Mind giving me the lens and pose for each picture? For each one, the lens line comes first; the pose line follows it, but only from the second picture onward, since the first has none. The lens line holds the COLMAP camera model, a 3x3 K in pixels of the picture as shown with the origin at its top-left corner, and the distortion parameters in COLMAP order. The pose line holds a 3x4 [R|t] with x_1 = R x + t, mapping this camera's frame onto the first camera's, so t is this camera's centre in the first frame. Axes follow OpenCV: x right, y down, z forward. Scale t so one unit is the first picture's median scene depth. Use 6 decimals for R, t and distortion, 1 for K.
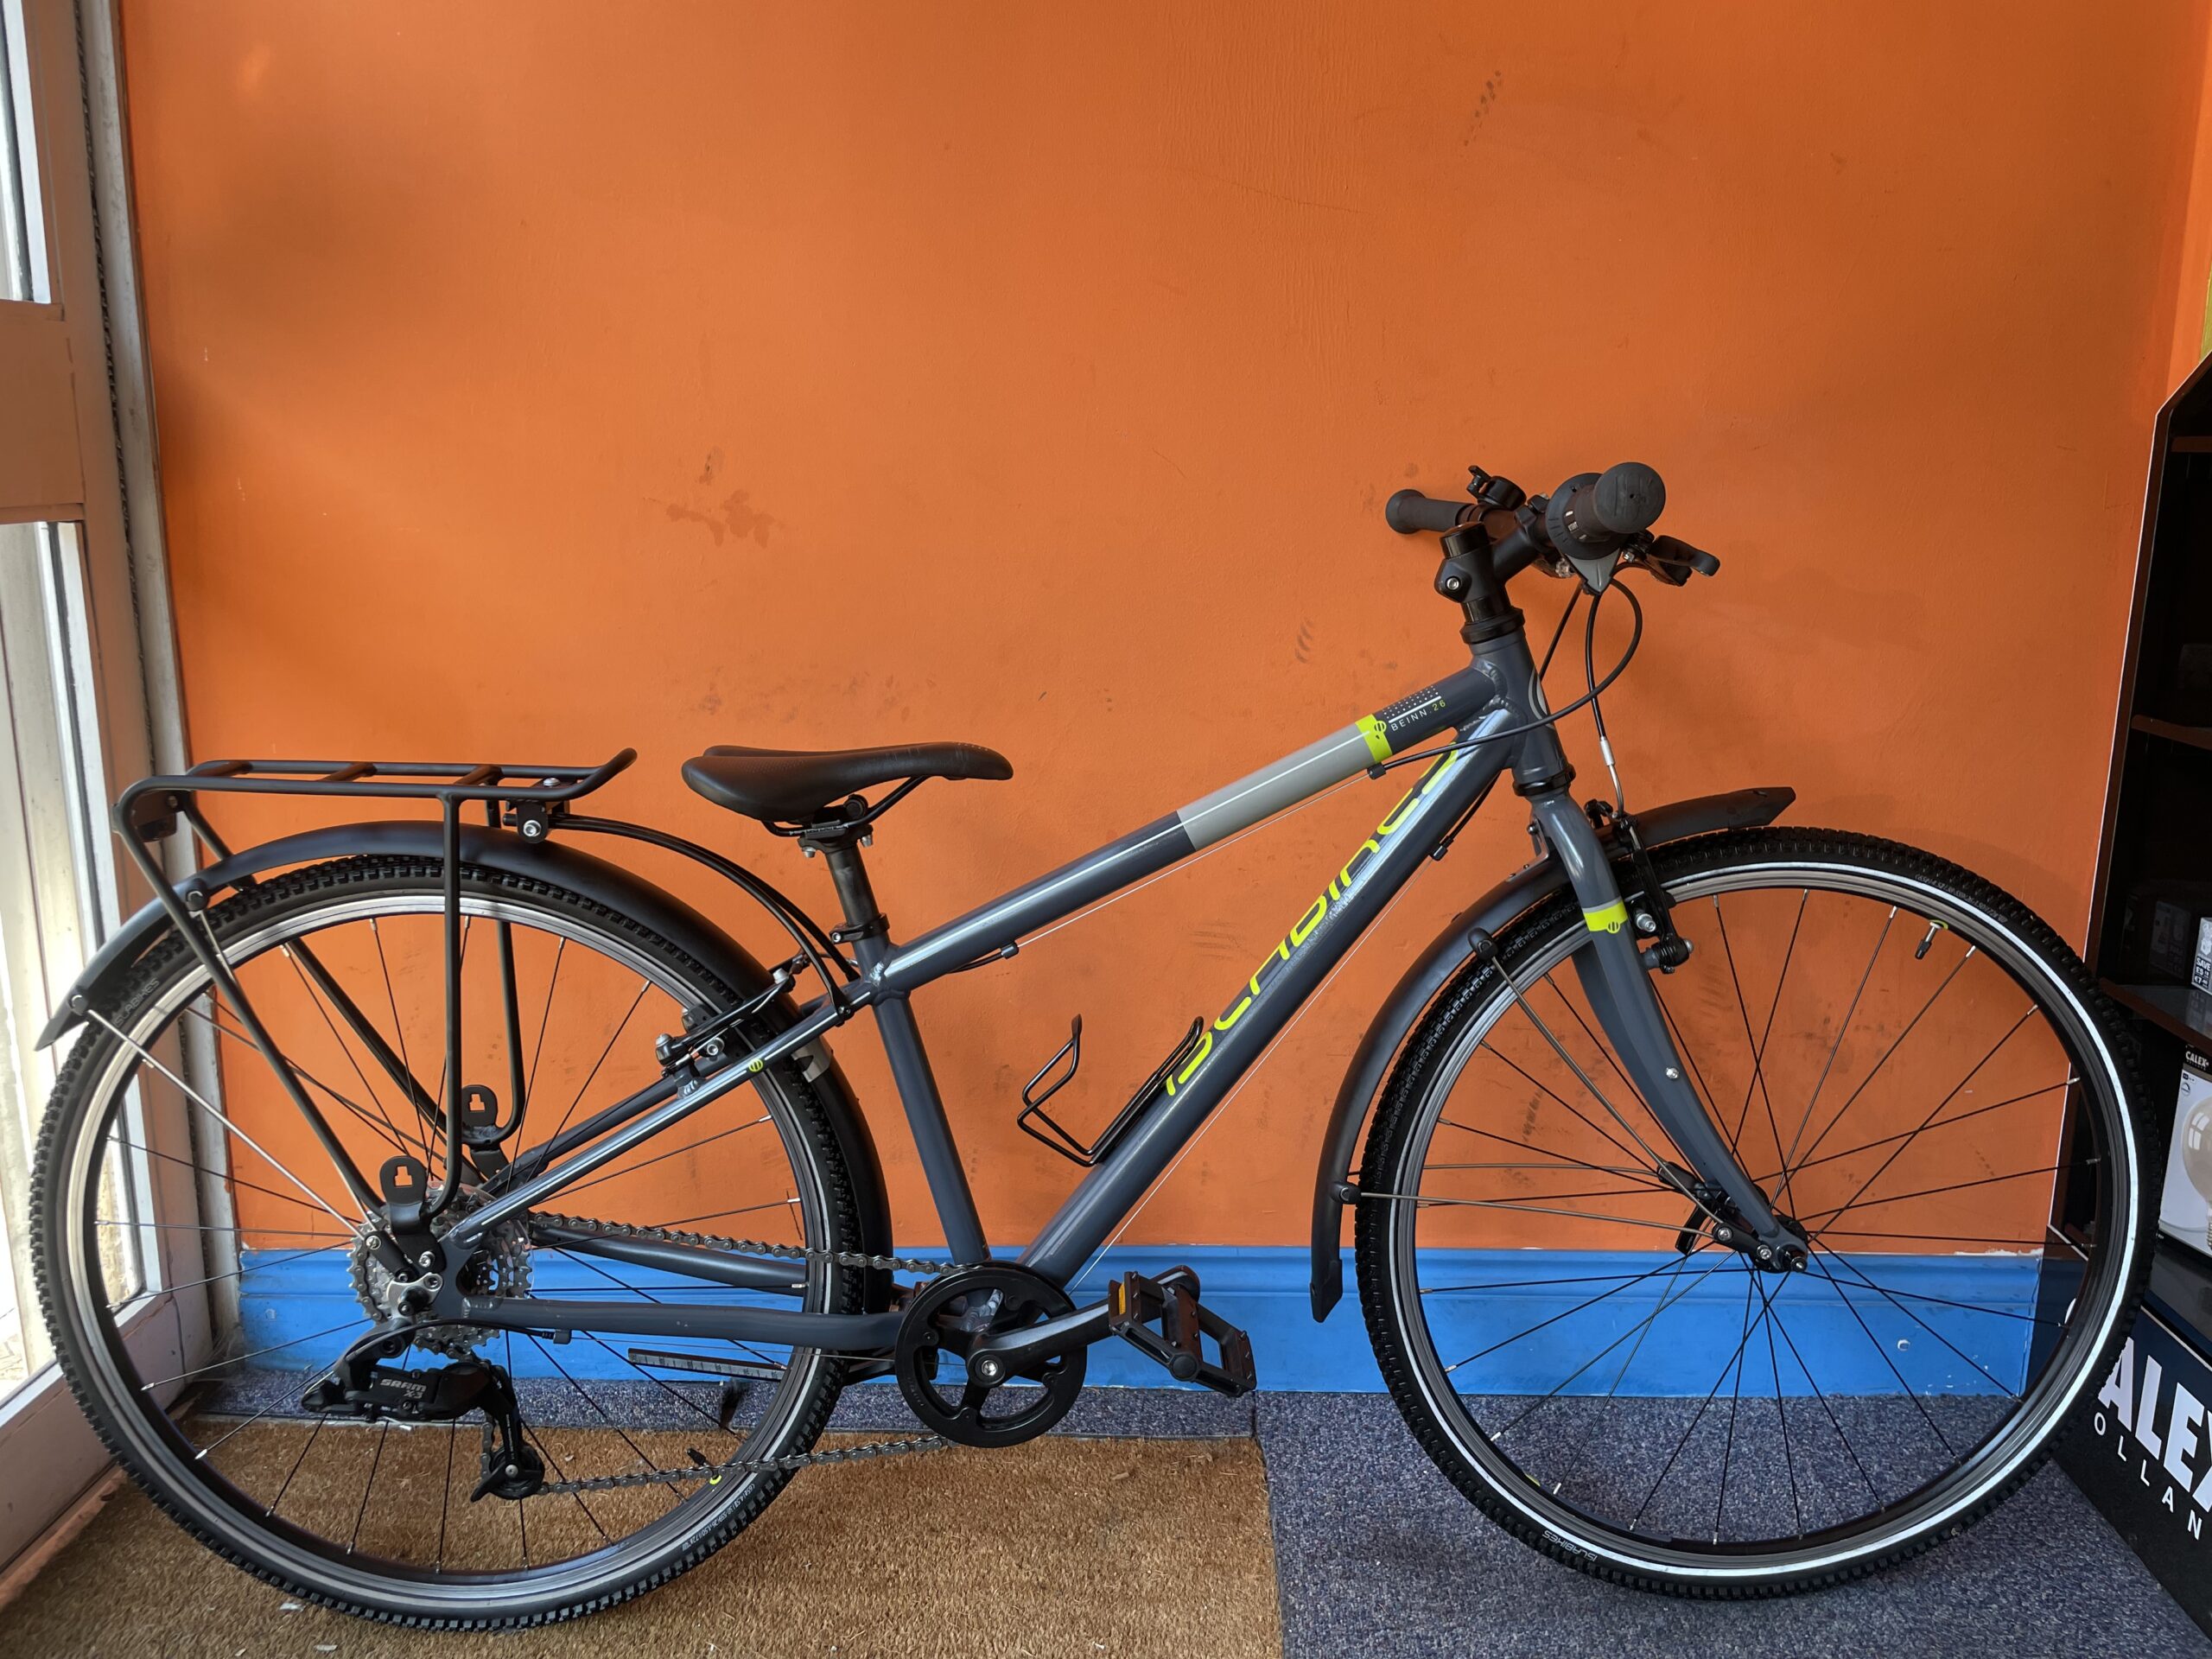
lens RADIAL K [[1698.8, 0, 1114.0], [0, 1698.8, 826.8], [0, 0, 1]] dist [0.055745, -0.028286]
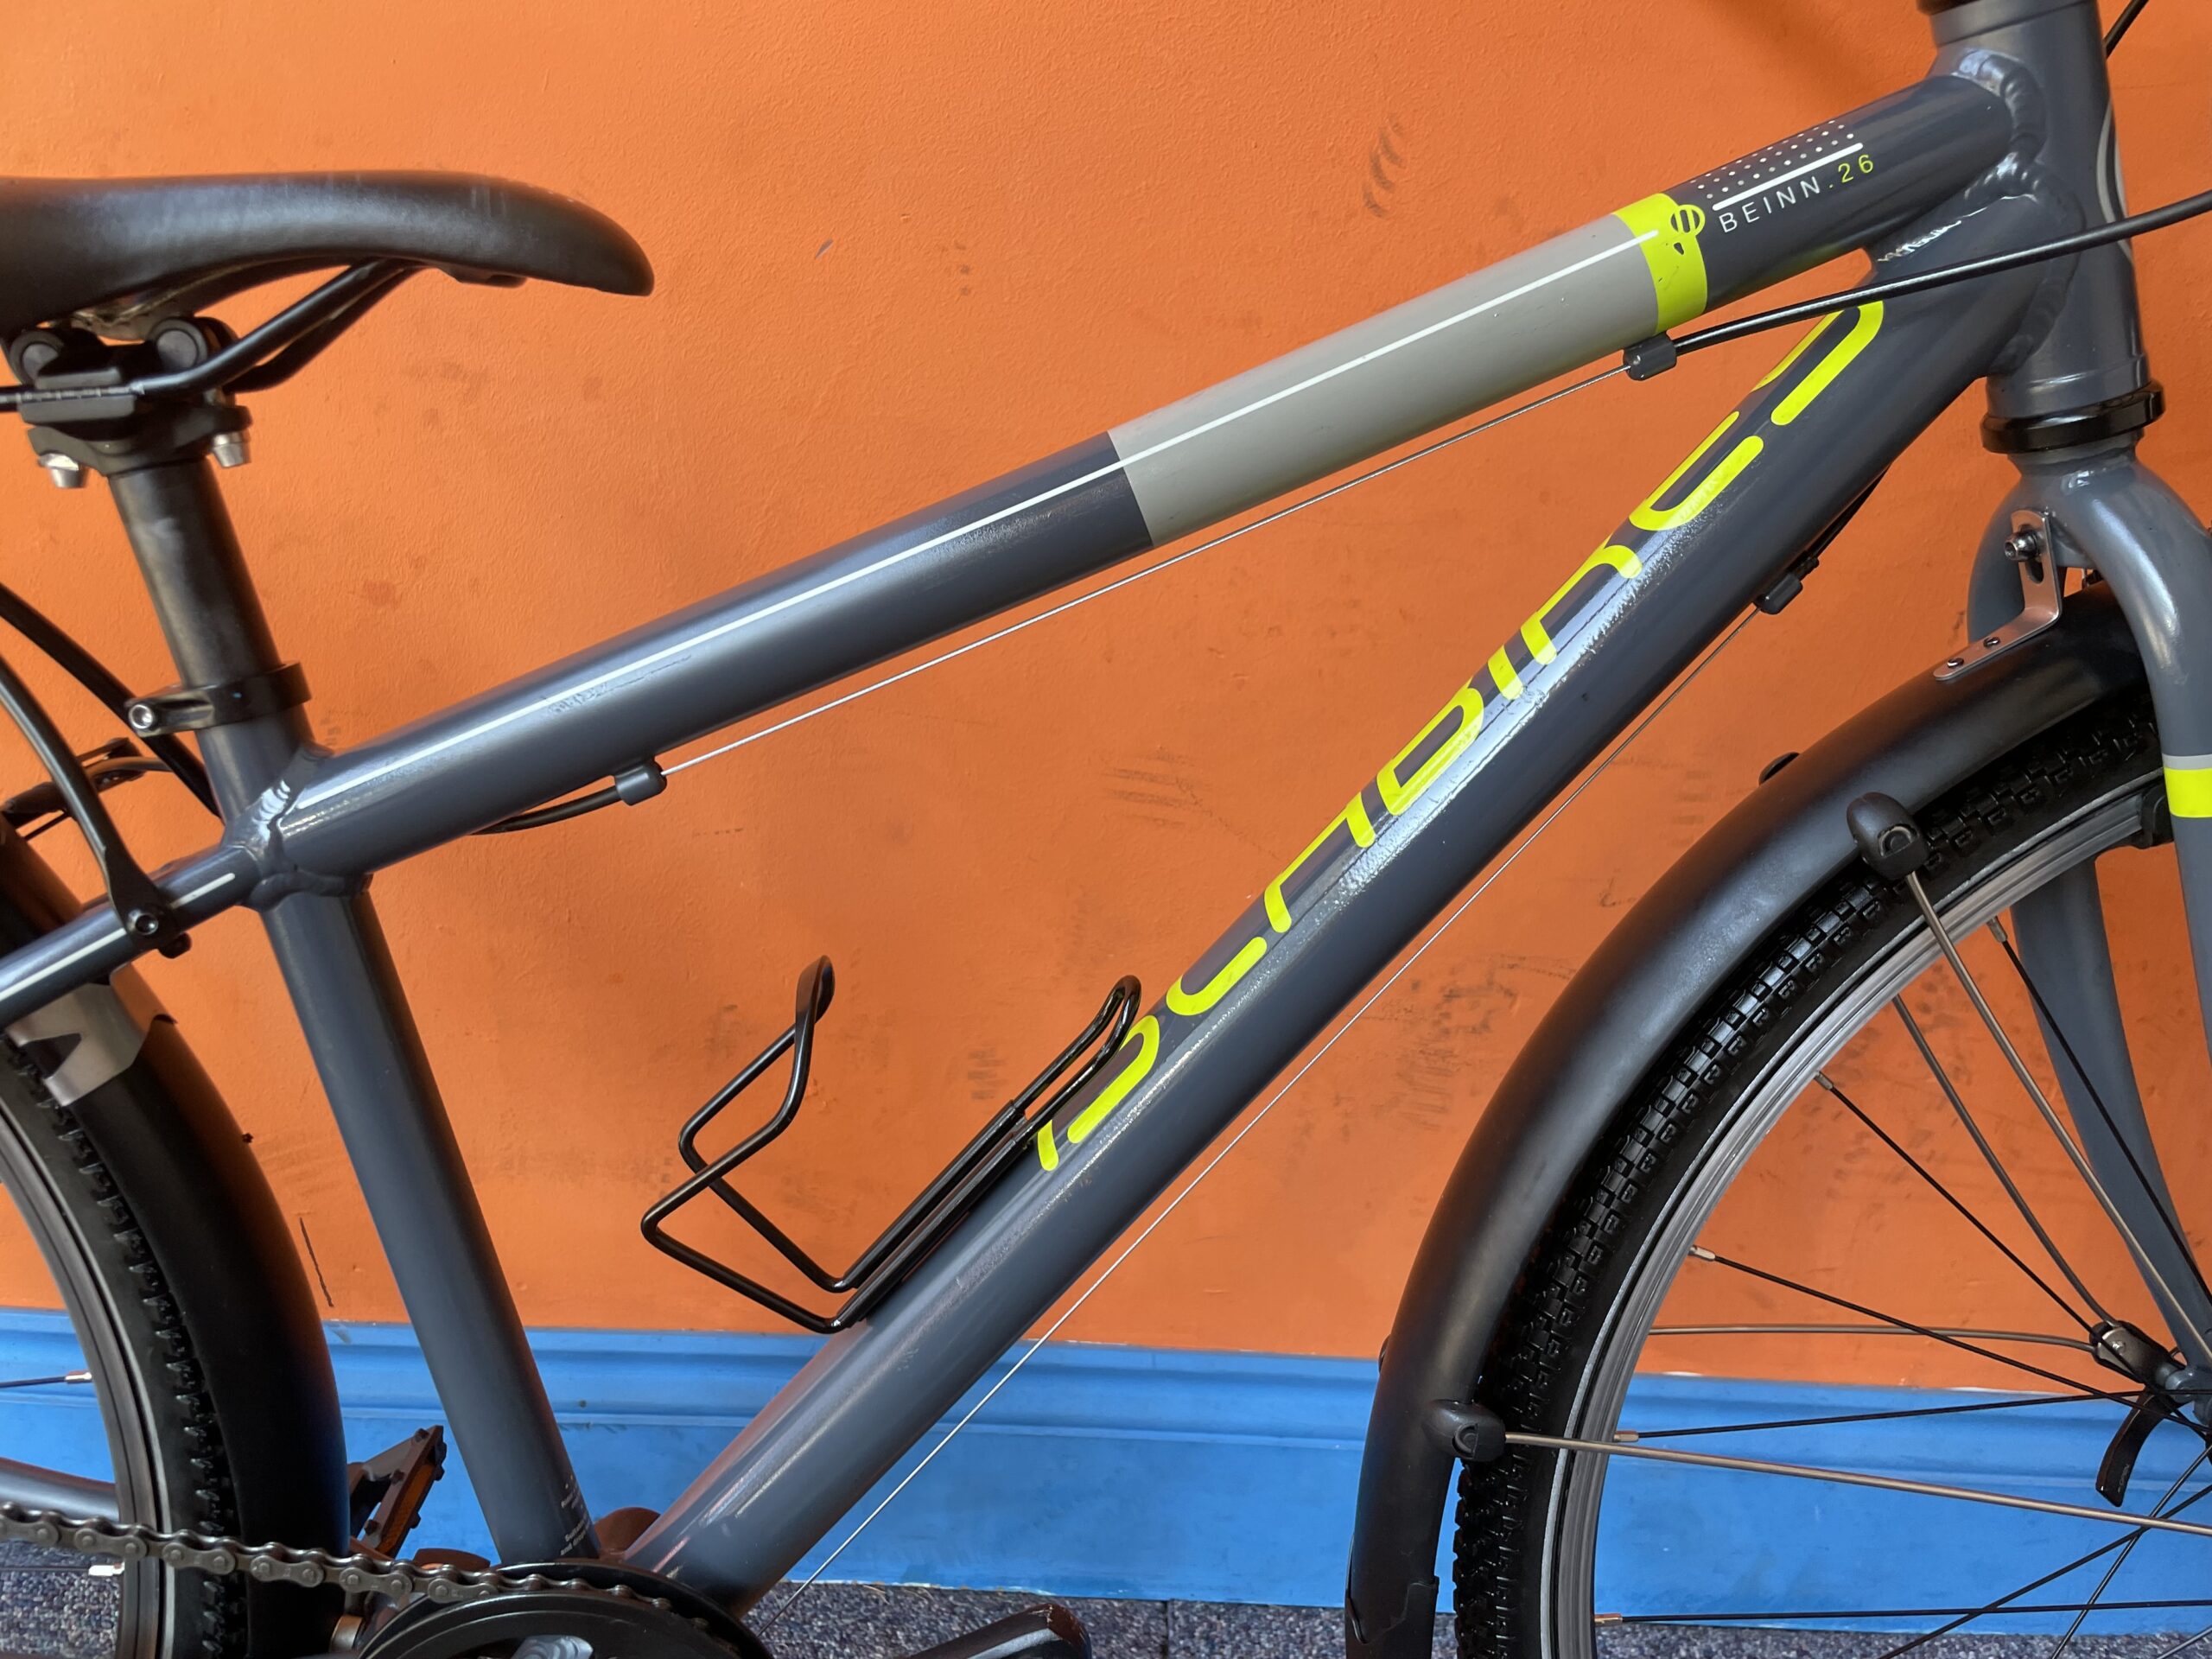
lens RADIAL K [[1698.8, 0, 1104.1], [0, 1698.8, 845.6], [0, 0, 1]] dist [0.055745, -0.028286]
pose [[0.996525, 0.055503, 0.062112, 0.016623], [-0.061484, 0.993194, 0.098926, 0.039685], [-0.056199, -0.102401, 0.993154, 0.567893]]
